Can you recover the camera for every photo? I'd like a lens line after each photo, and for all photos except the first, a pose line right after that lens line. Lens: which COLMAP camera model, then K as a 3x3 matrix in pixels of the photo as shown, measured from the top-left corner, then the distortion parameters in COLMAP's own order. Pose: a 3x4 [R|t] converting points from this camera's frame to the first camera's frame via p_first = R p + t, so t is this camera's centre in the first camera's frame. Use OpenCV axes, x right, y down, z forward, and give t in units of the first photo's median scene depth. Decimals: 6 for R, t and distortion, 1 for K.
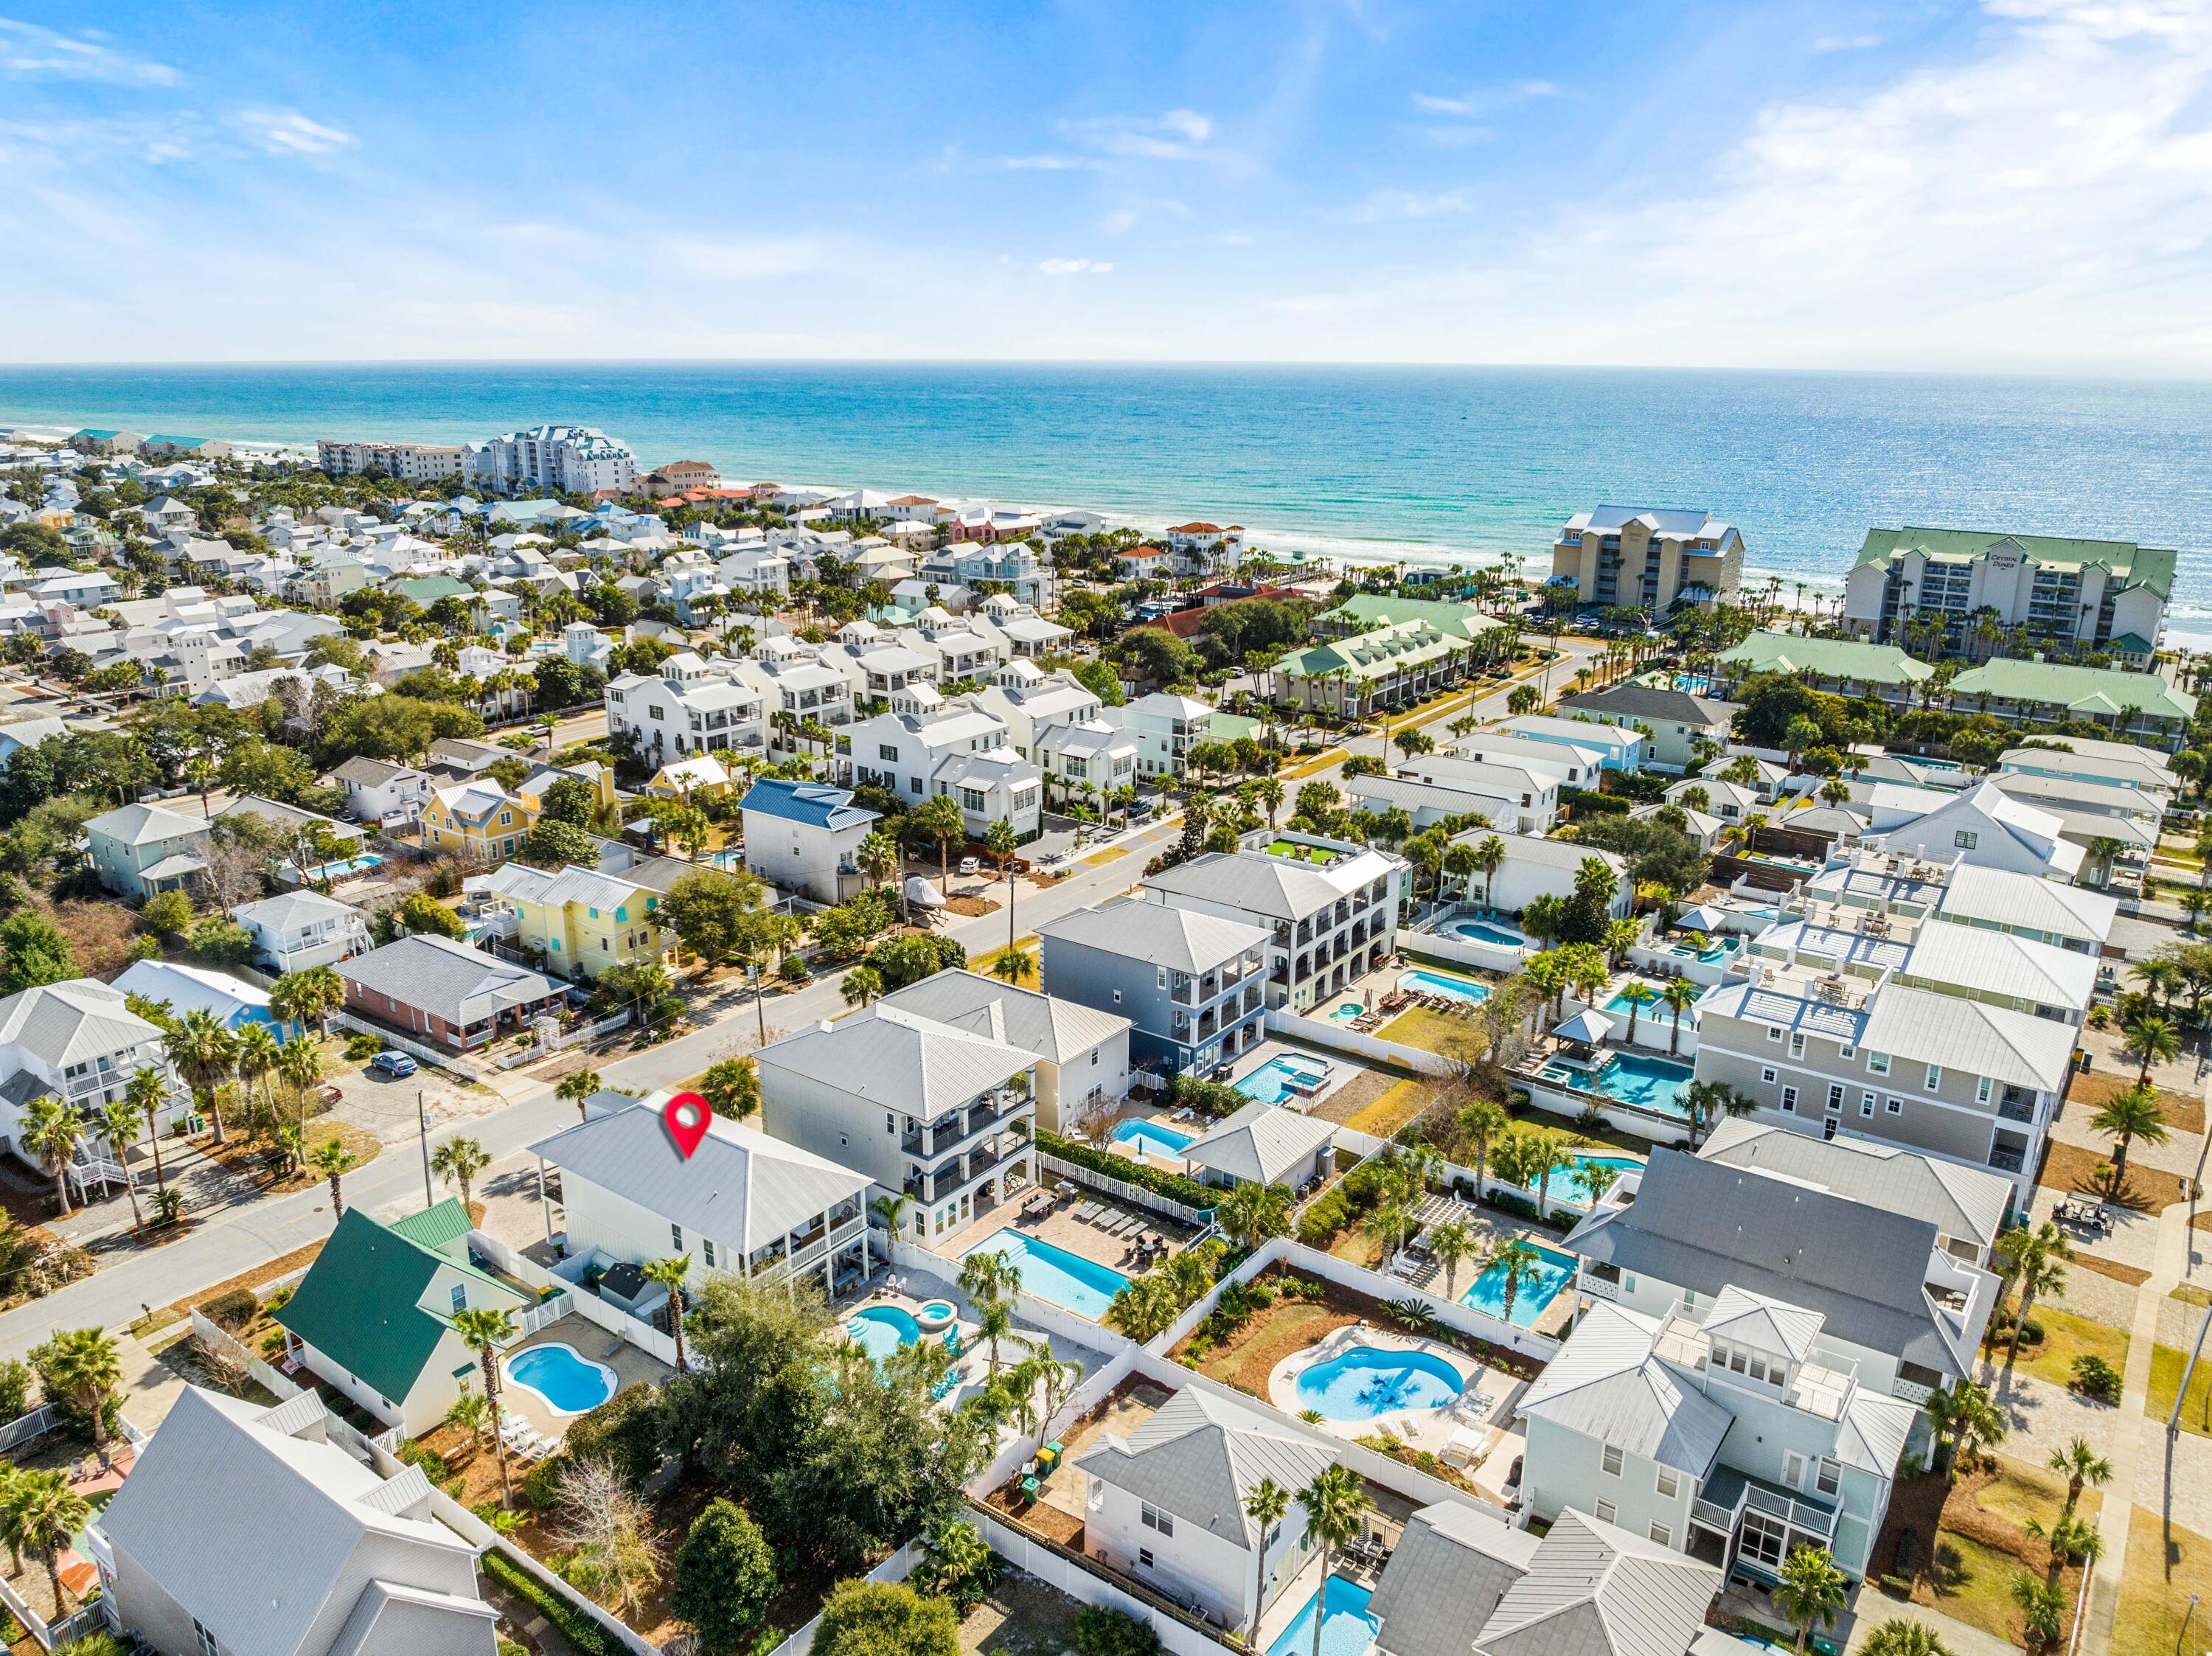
lens RADIAL K [[1588.1, 0, 1112.8], [0, 1588.1, 833.9], [0, 0, 1]] dist [-0.021751, -0.035196]
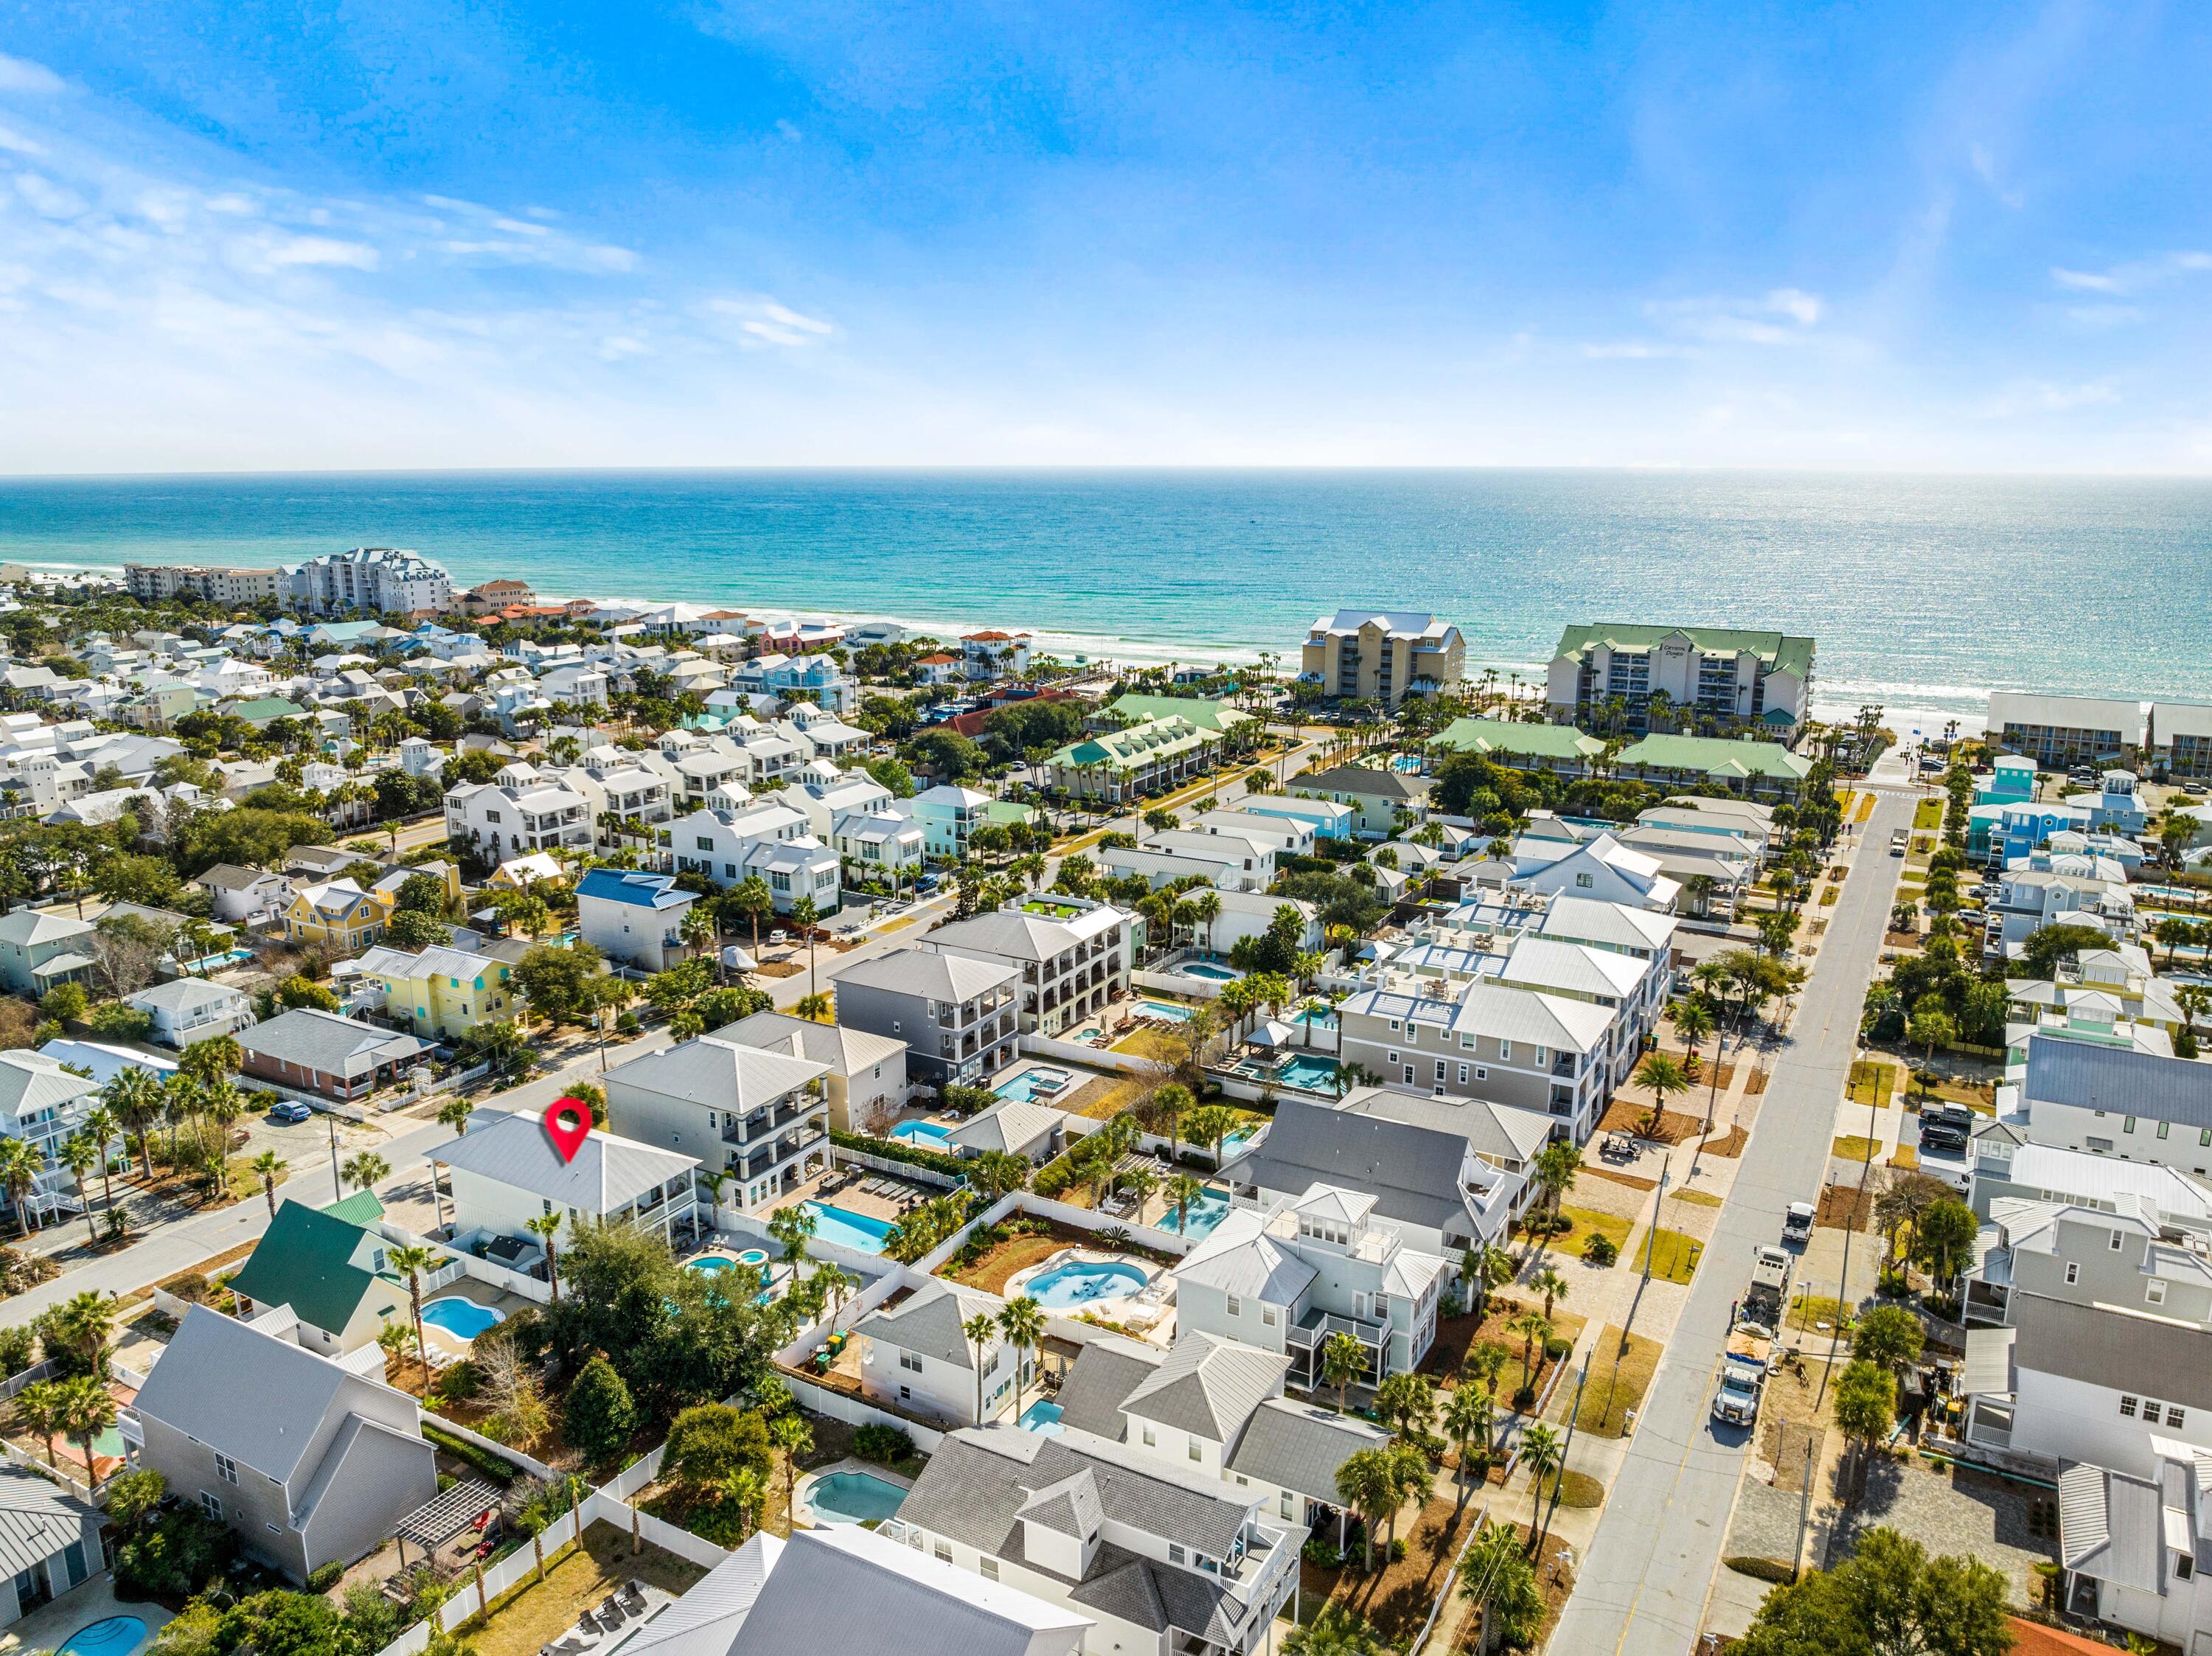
lens RADIAL K [[1566.5, 0, 1113.1], [0, 1566.5, 832.9], [0, 0, 1]] dist [-0.012086, -0.068369]
pose [[0.992907, -0.034270, 0.113847, 0.024887], [0.041012, 0.997508, -0.057414, 0.019095], [-0.111596, 0.061676, 0.991838, -0.168222]]
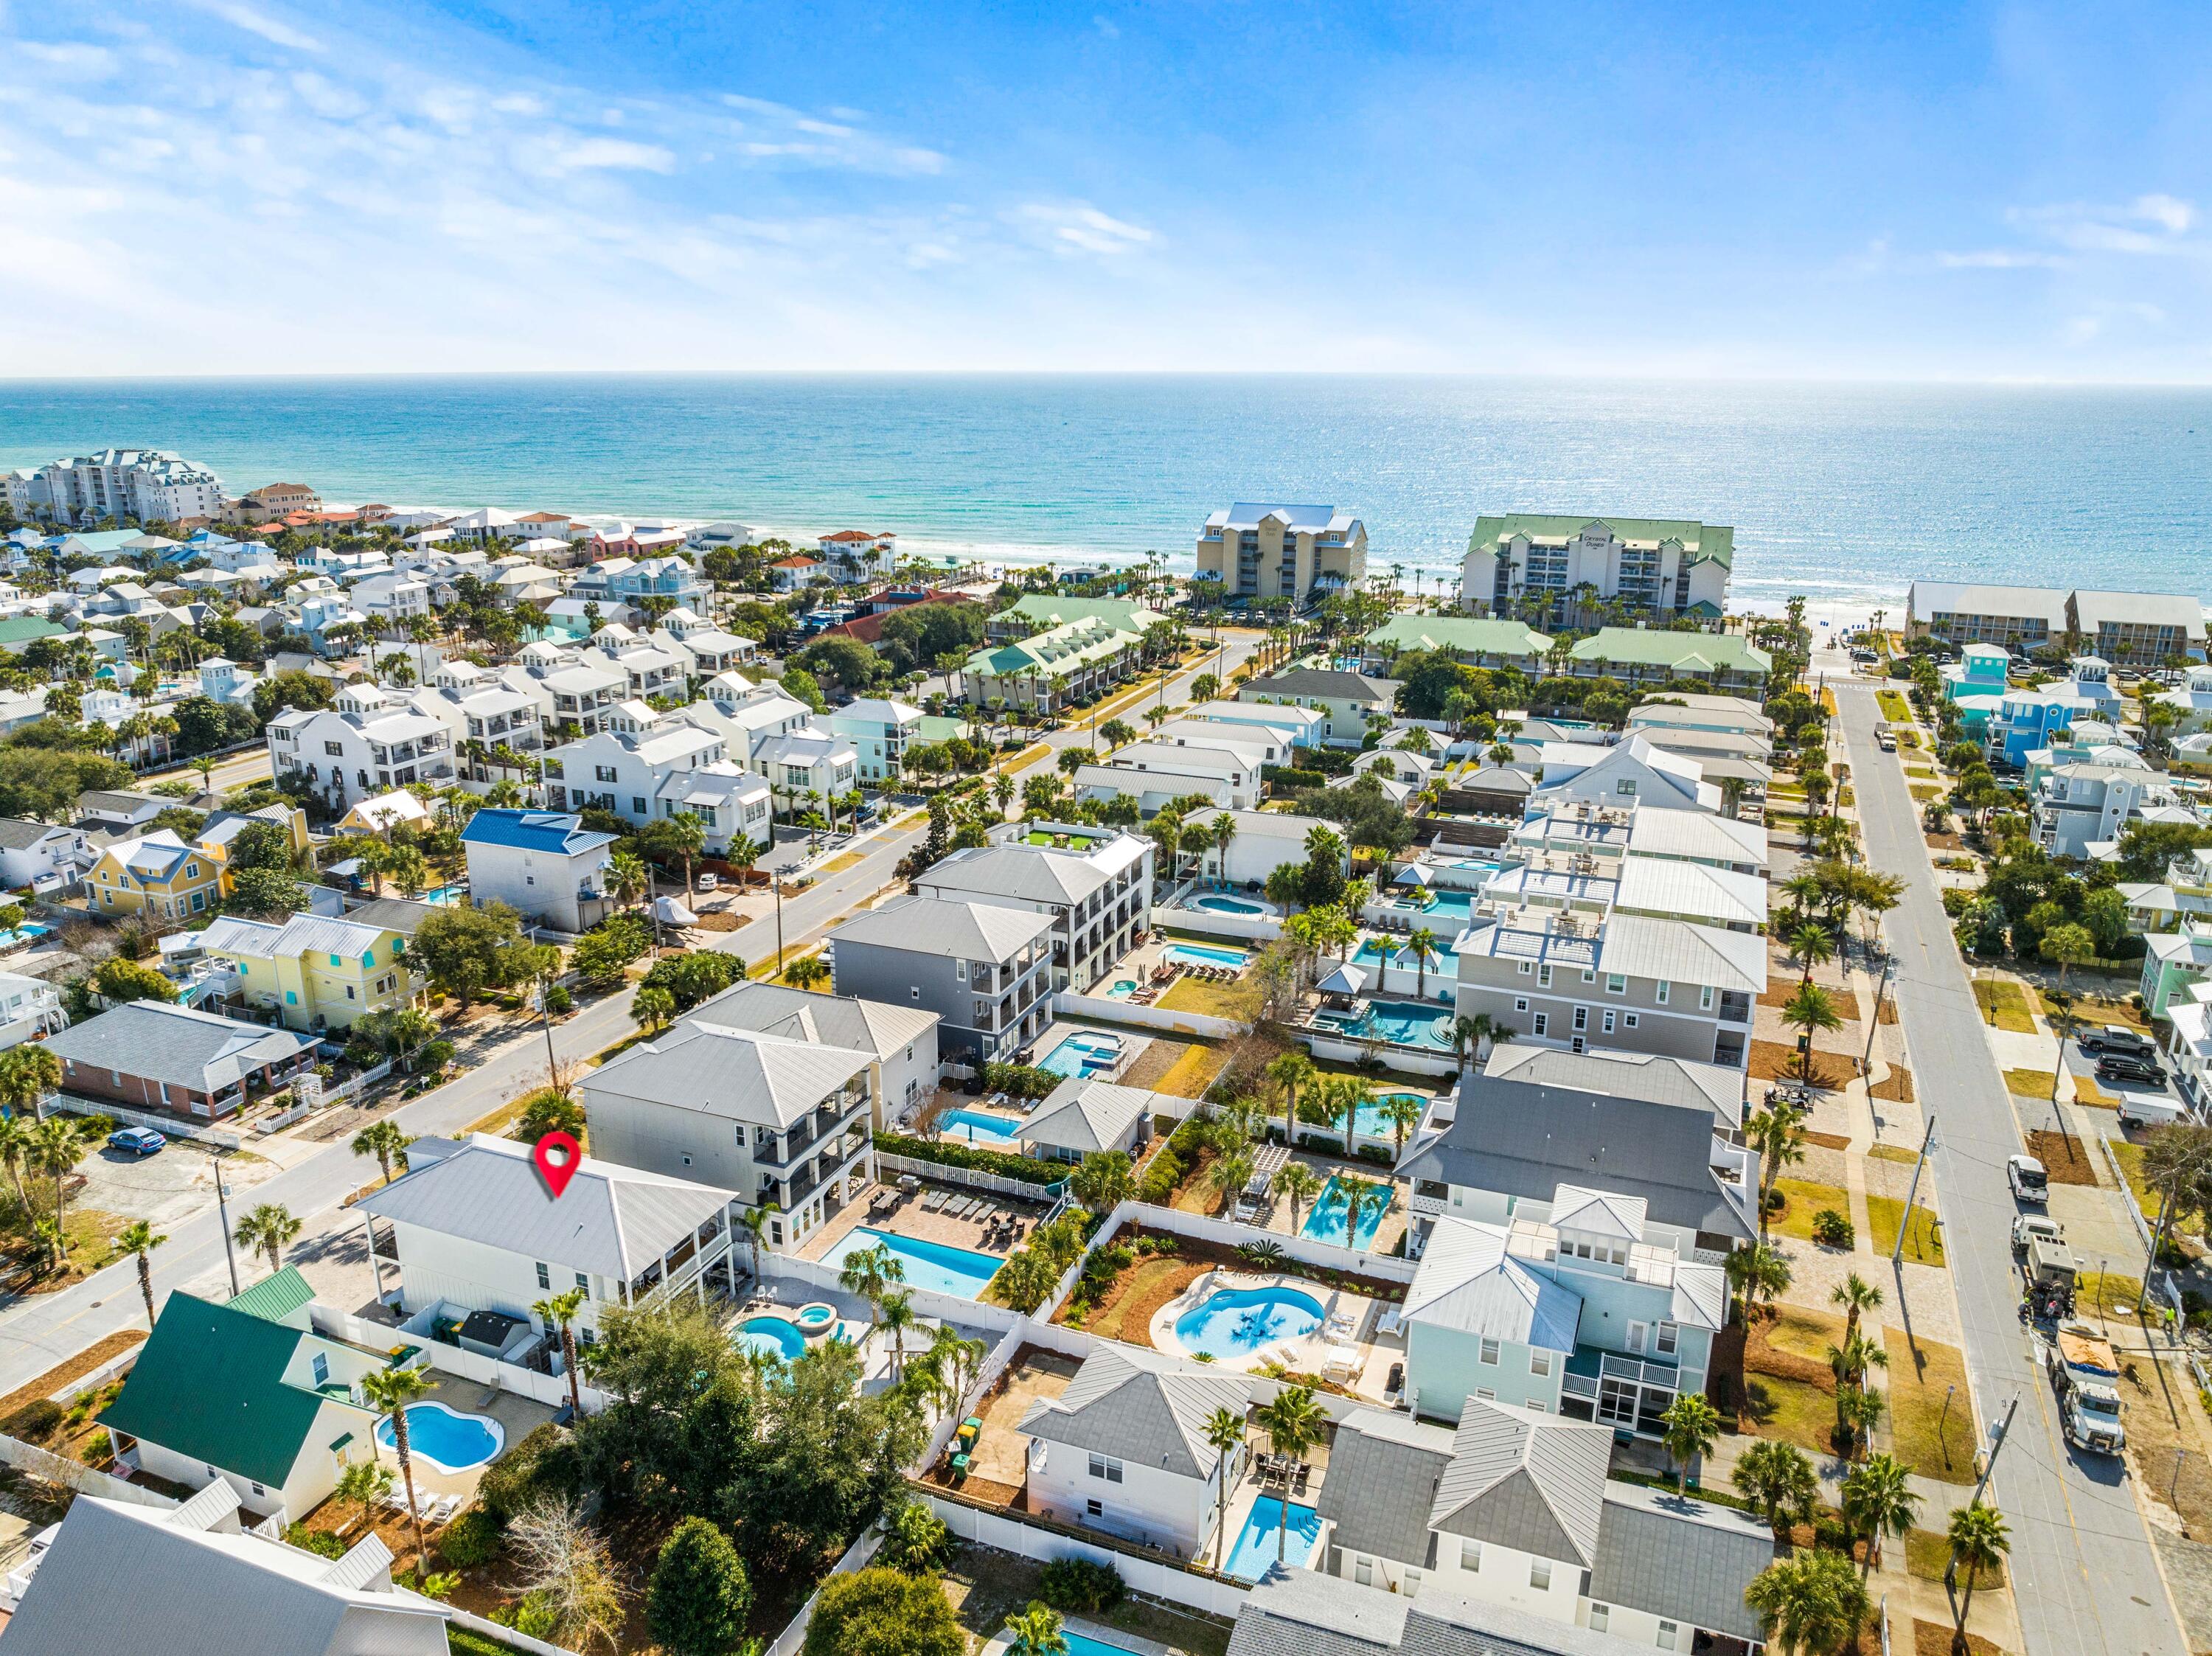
lens RADIAL K [[1572.7, 0, 1112.0], [0, 1572.7, 833.5], [0, 0, 1]] dist [-0.032872, -0.009713]
pose [[0.969676, -0.073301, 0.233145, -0.069172], [0.073894, 0.997247, 0.006202, 0.002309], [-0.232957, 0.011214, 0.972422, -0.007198]]
